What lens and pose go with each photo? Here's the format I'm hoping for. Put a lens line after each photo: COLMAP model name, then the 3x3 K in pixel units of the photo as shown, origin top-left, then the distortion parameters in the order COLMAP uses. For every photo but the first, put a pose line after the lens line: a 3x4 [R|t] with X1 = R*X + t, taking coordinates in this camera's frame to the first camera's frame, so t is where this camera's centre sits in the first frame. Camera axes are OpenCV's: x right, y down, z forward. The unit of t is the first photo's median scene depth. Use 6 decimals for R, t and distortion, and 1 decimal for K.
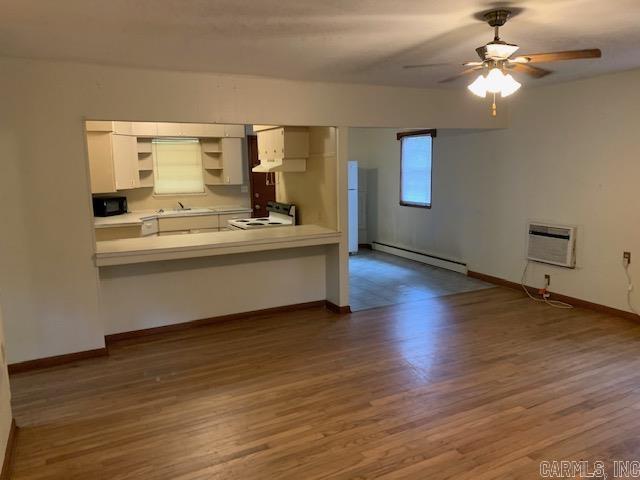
lens RADIAL K [[488.2, 0, 321.9], [0, 488.2, 226.3], [0, 0, 1]] dist [0.017081, 0.002781]
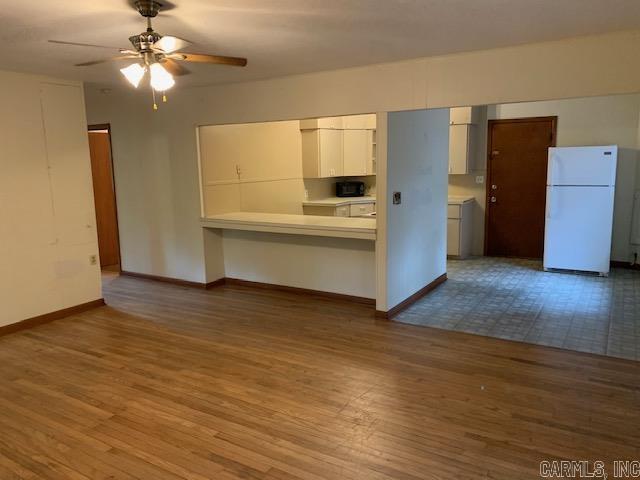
lens RADIAL K [[480.2, 0, 320.1], [0, 480.2, 229.0], [0, 0, 1]] dist [0.002600, 0.000933]
pose [[0.520735, 0.127376, -0.844163, 0.536835], [-0.096162, 0.991265, 0.090253, -0.042958], [0.848285, 0.034179, 0.528435, 0.309541]]
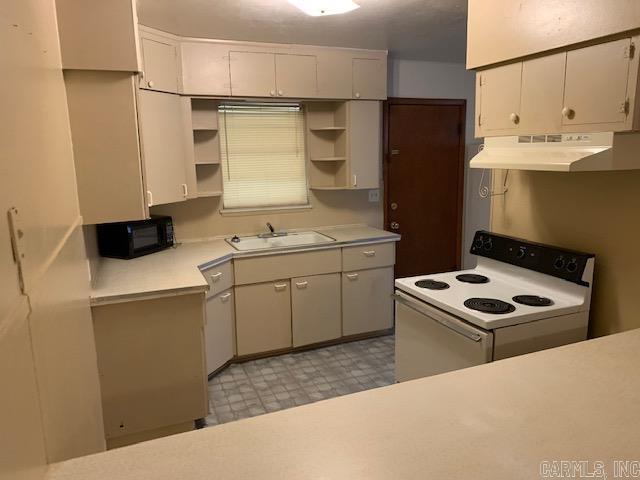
lens RADIAL K [[490.1, 0, 320.0], [0, 490.1, 240.0], [0, 0, 1]] dist [-0.000222, -0.001412]
pose [[0.996162, 0.011074, -0.086825, -0.198170], [-0.006660, 0.998678, 0.050961, -0.062368], [0.087275, -0.050187, 0.994919, 0.497328]]
